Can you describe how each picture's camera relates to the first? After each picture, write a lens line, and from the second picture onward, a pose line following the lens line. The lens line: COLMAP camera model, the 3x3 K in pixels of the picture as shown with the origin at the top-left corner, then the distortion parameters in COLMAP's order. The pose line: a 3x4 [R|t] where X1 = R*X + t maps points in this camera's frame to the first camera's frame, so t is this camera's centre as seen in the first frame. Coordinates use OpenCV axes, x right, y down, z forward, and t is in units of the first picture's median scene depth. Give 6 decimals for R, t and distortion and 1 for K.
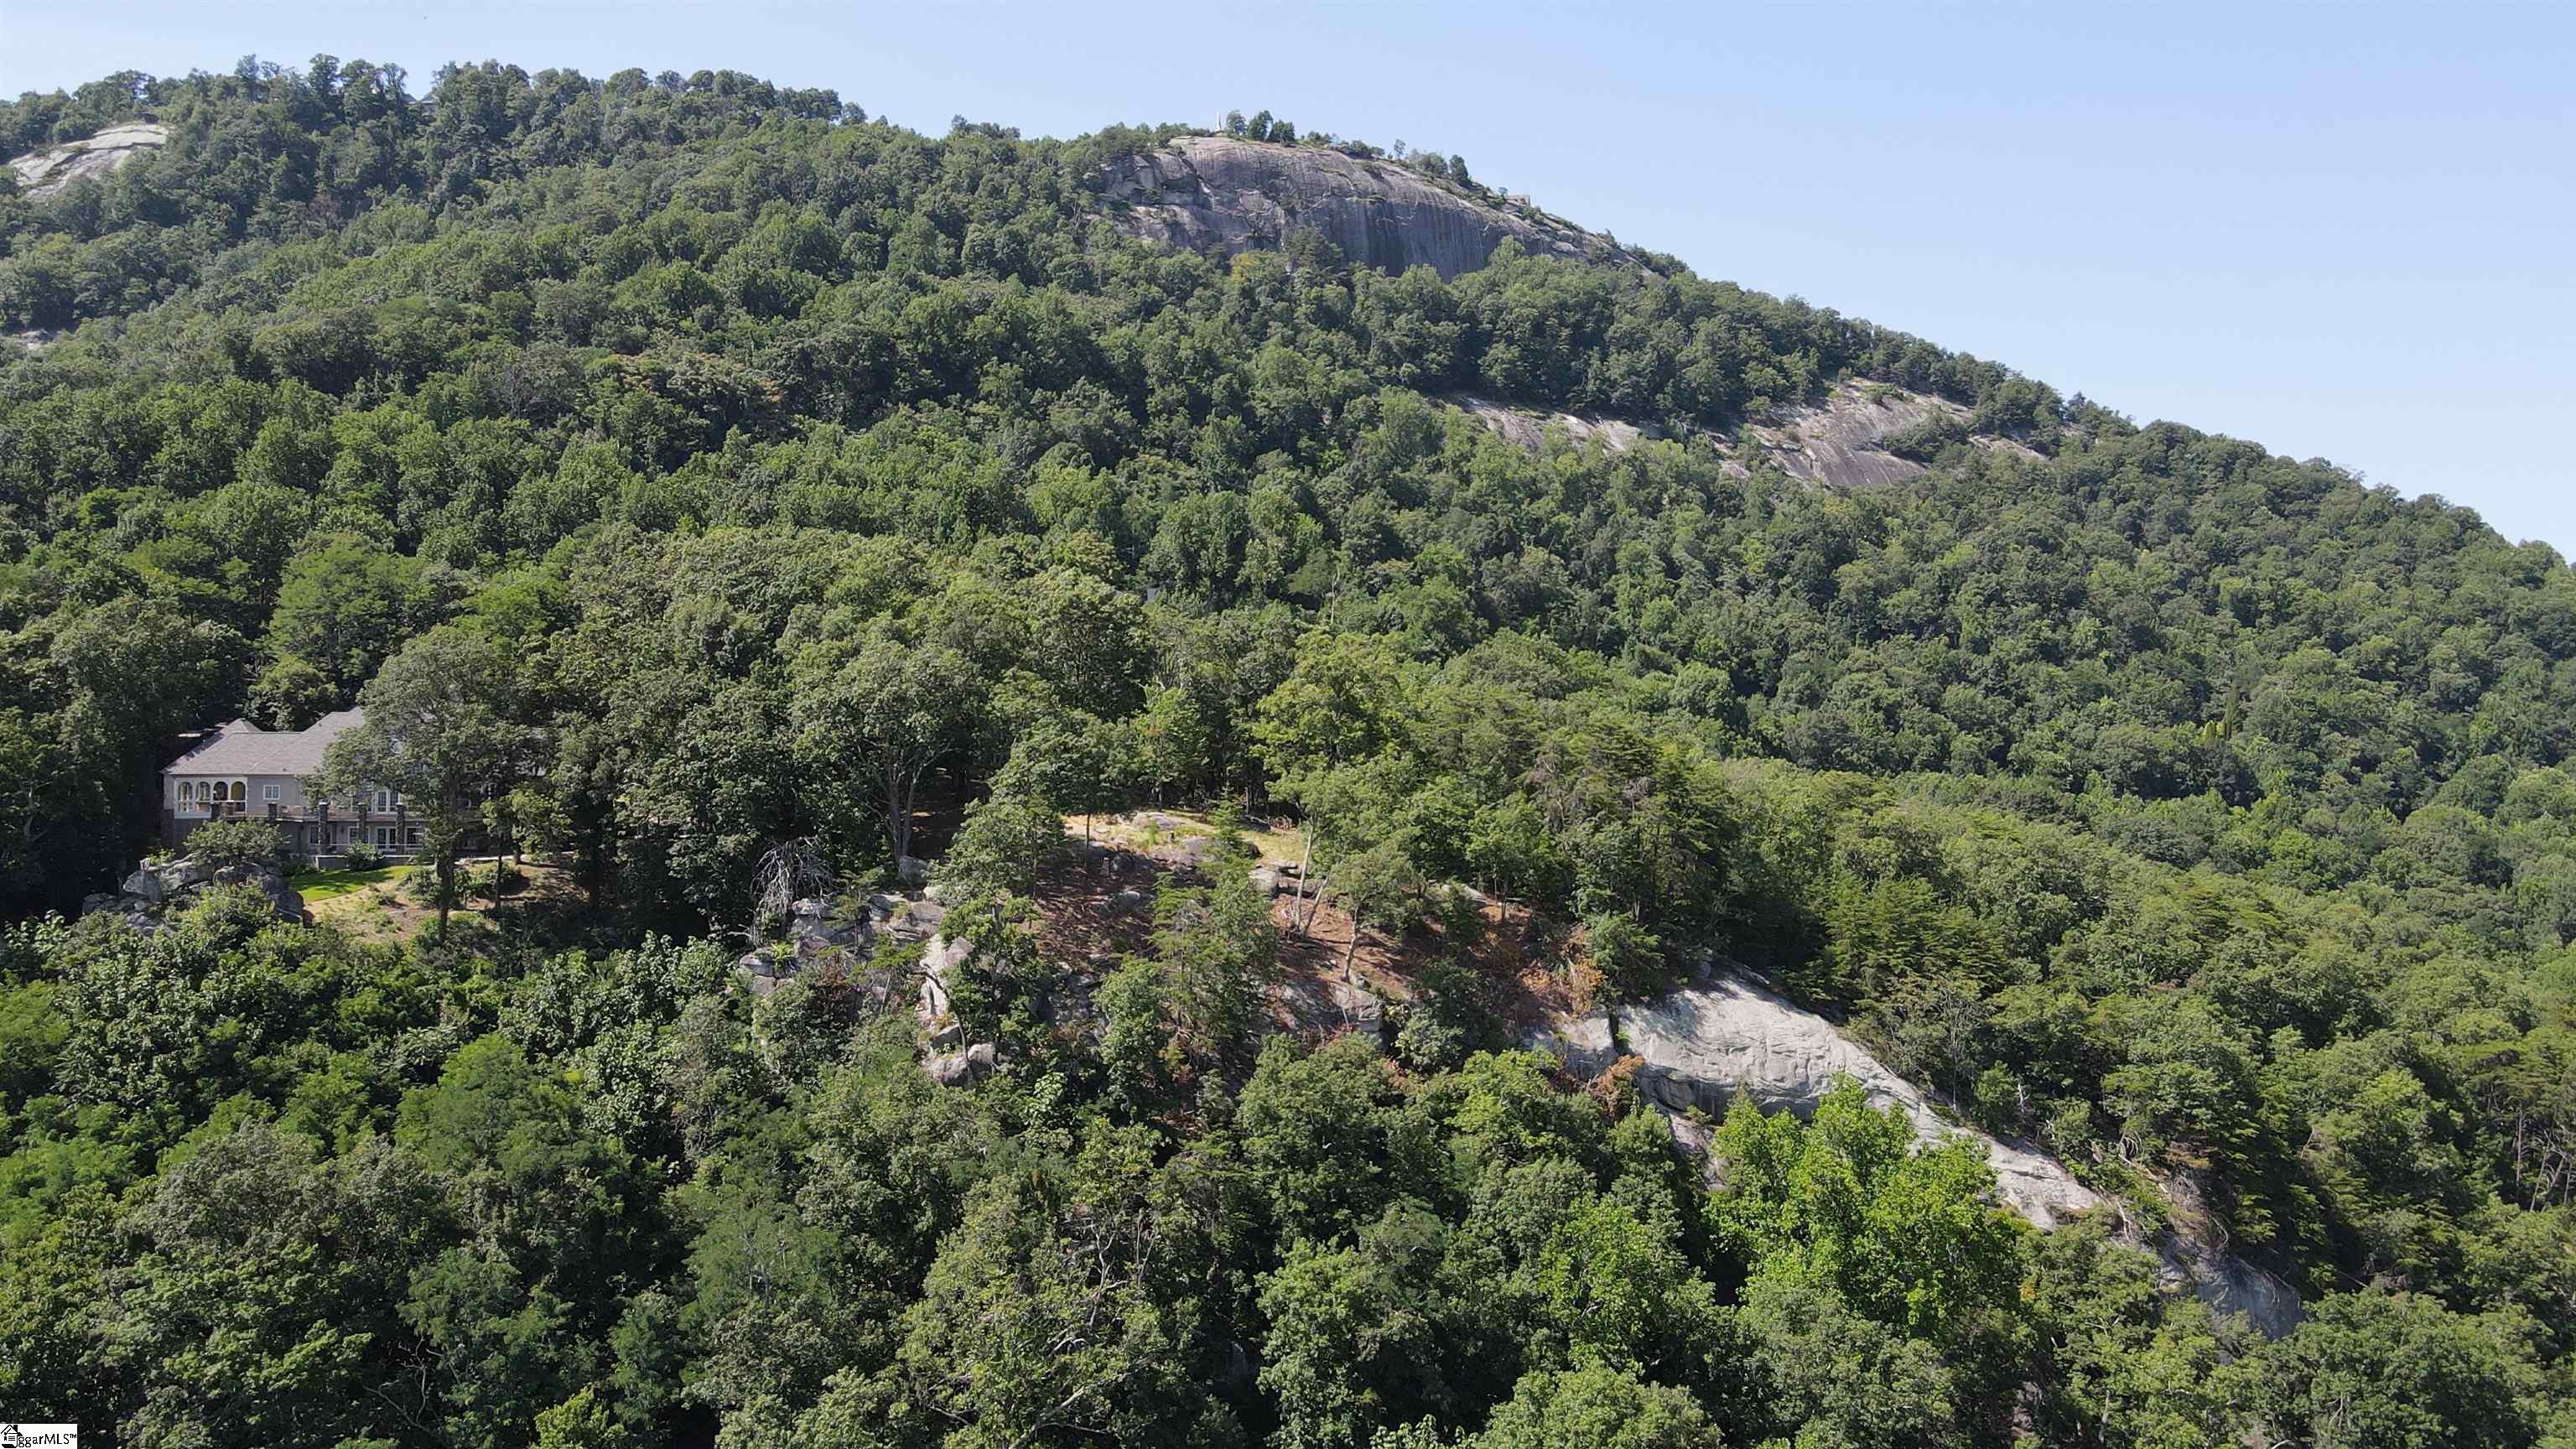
lens RADIAL K [[1899.6, 0, 1284.5], [0, 1899.6, 723.6], [0, 0, 1]] dist [-0.004215, 0.034734]
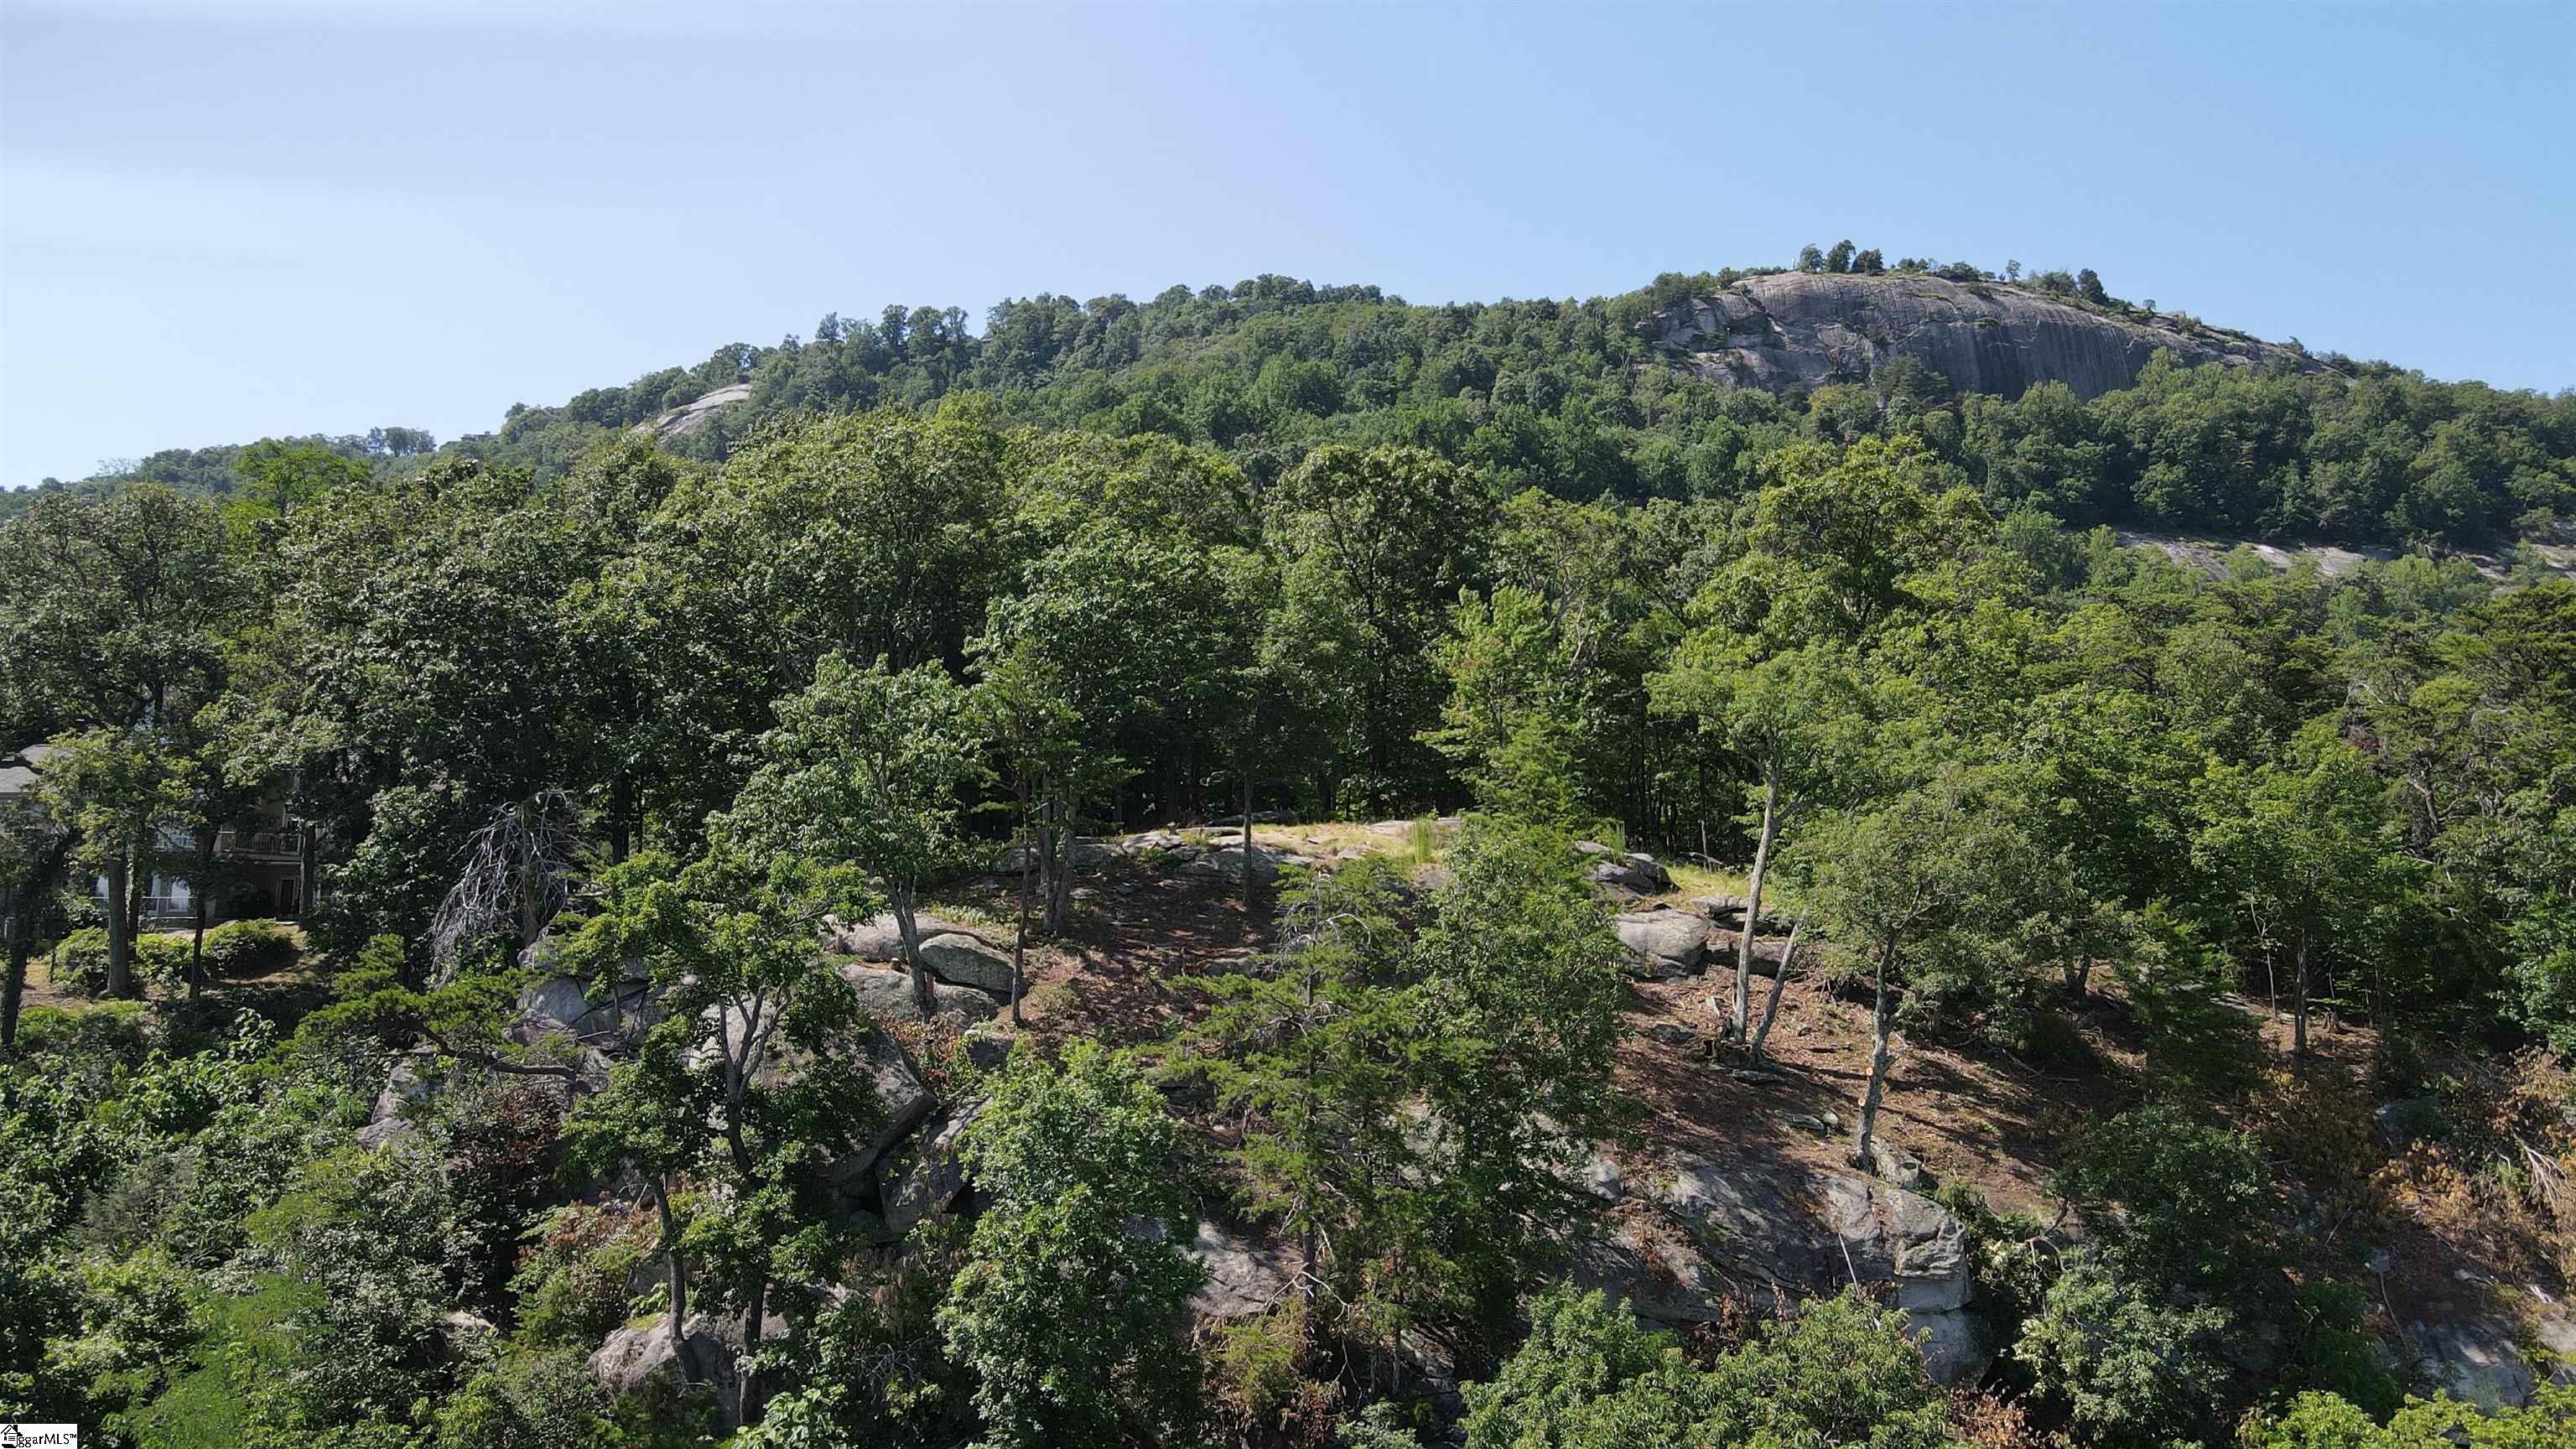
lens RADIAL K [[1899.6, 0, 1289.7], [0, 1899.6, 722.2], [0, 0, 1]] dist [-0.004215, 0.034734]
pose [[0.948292, -0.050876, -0.313294, 0.010624], [0.005433, 0.989527, -0.144247, 0.023400], [0.317352, 0.135087, 0.938637, 0.138798]]
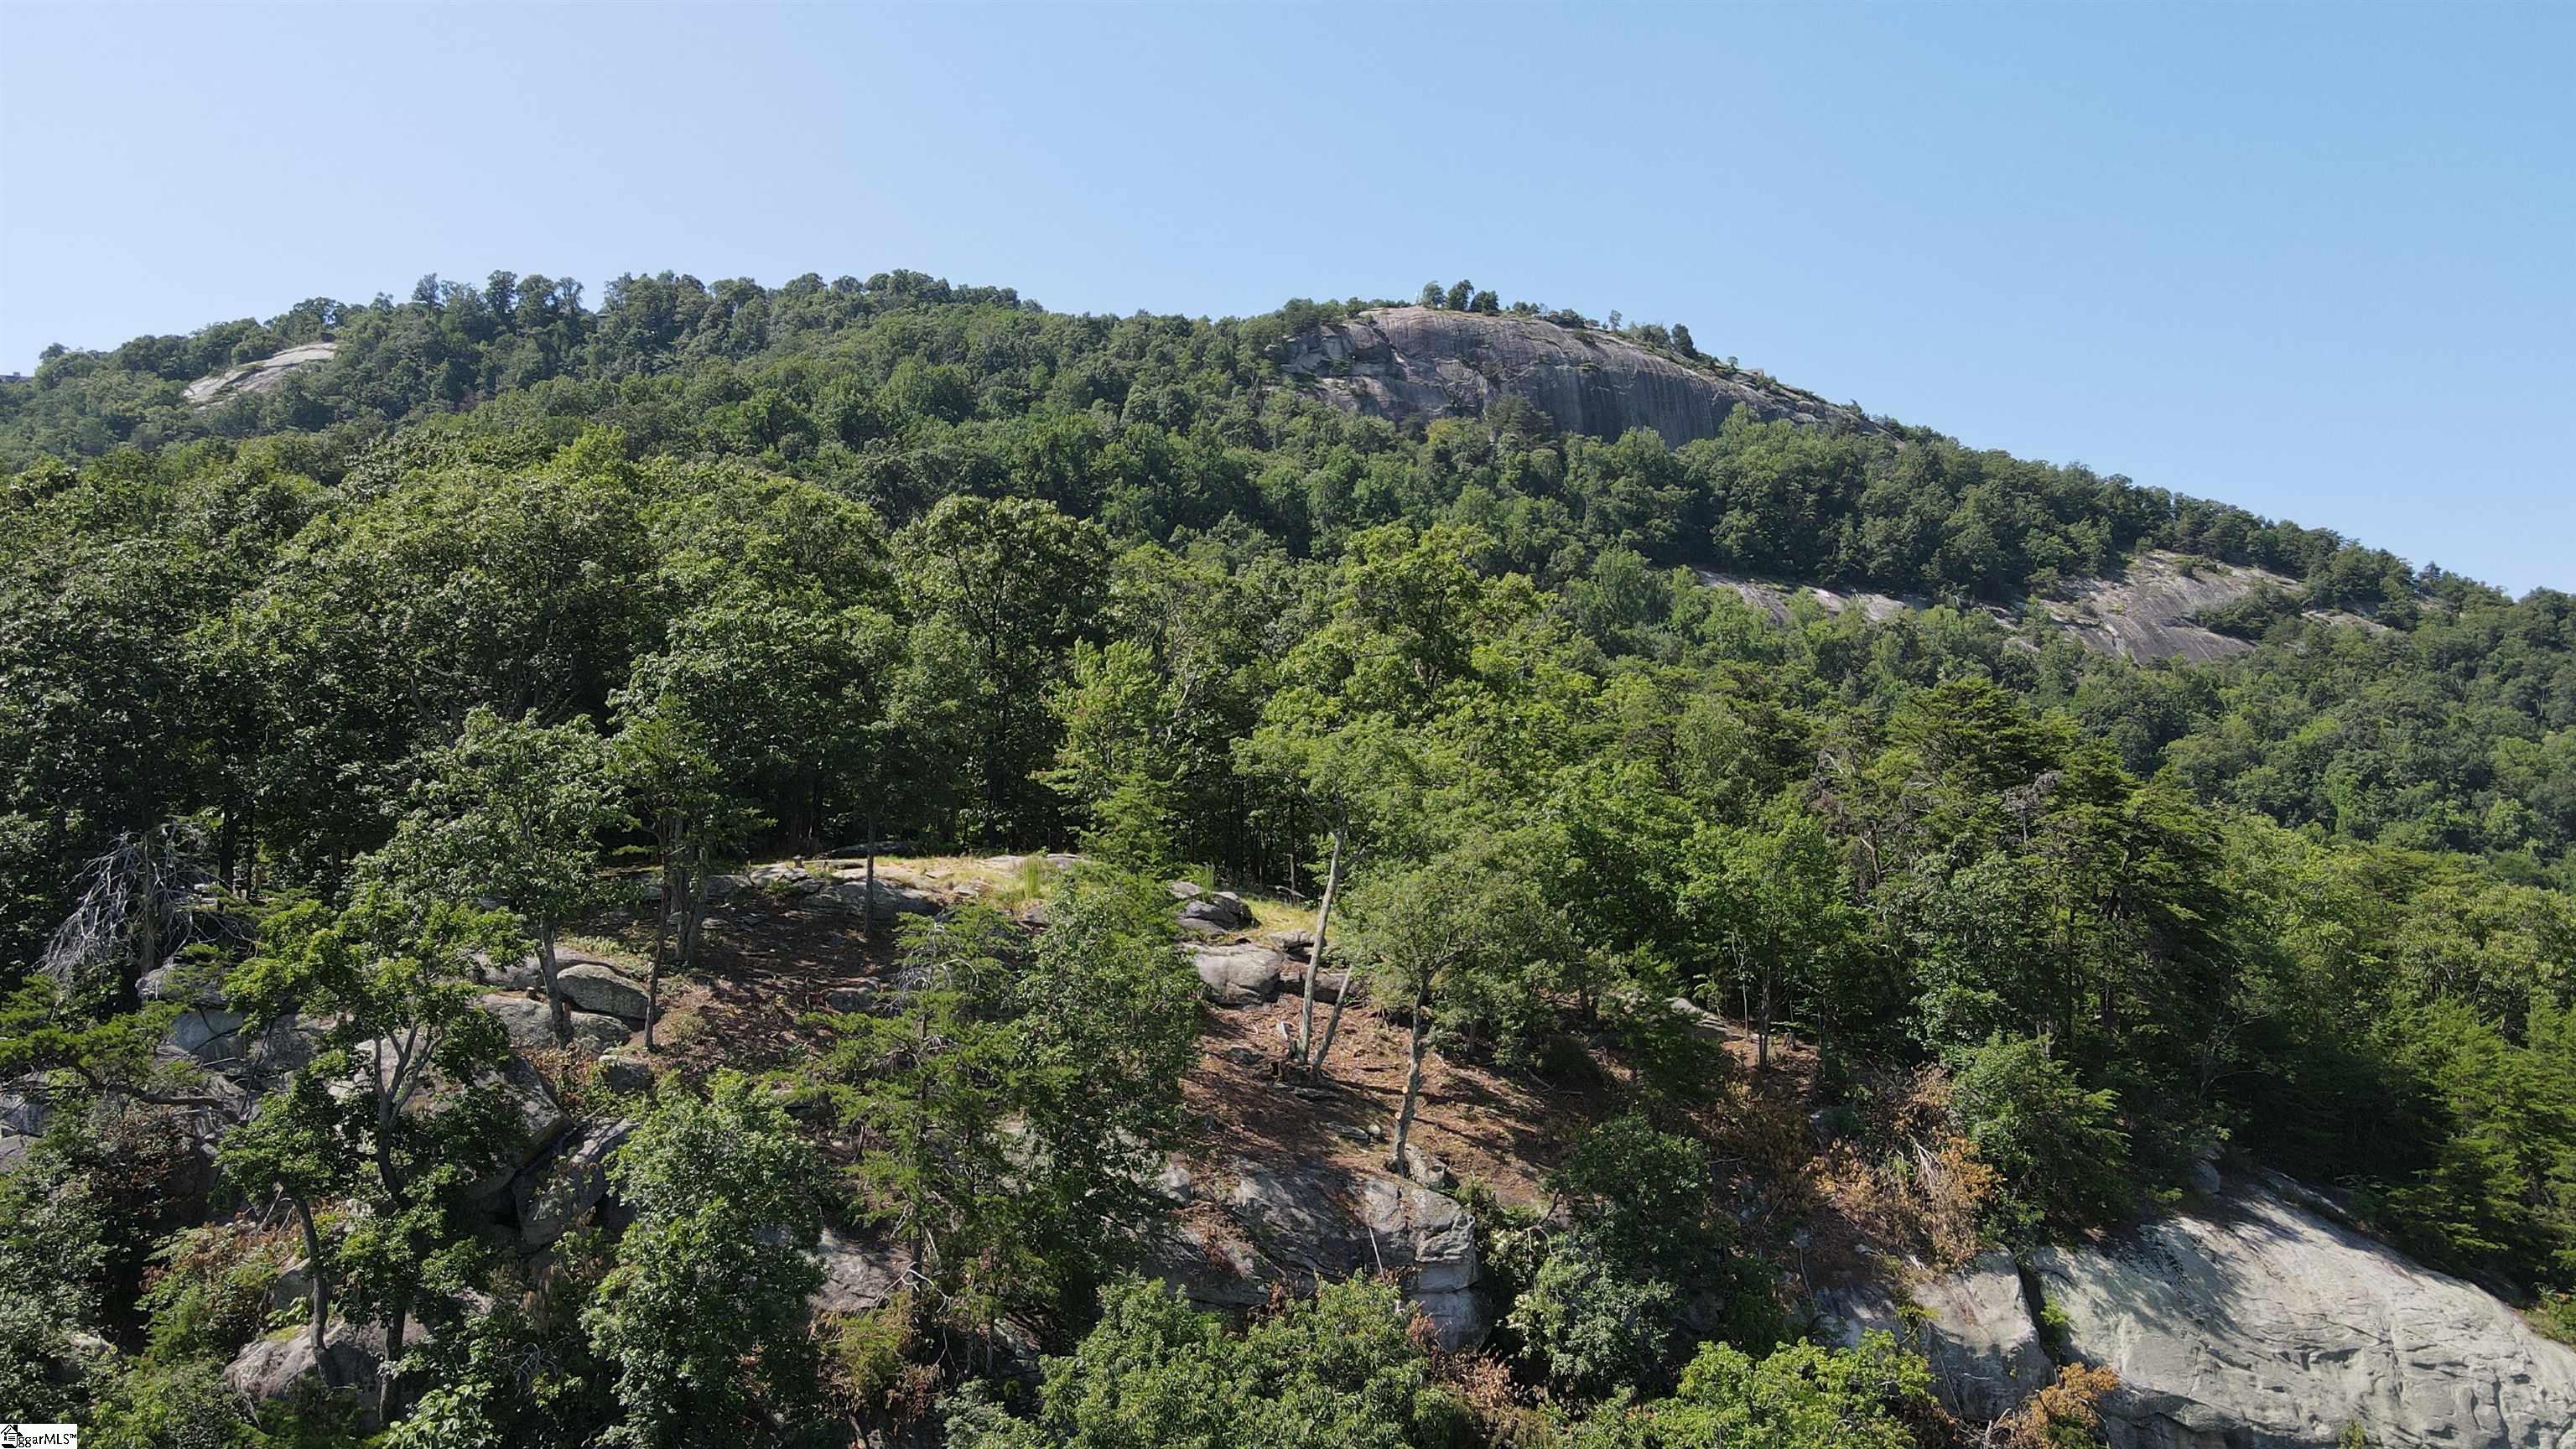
lens RADIAL K [[1899.6, 0, 1284.1], [0, 1899.6, 721.9], [0, 0, 1]] dist [-0.004215, 0.034734]
pose [[0.991977, -0.020710, -0.124713, 0.014307], [0.002631, 0.989659, -0.143415, 0.021953], [0.126393, 0.141936, 0.981773, 0.127204]]
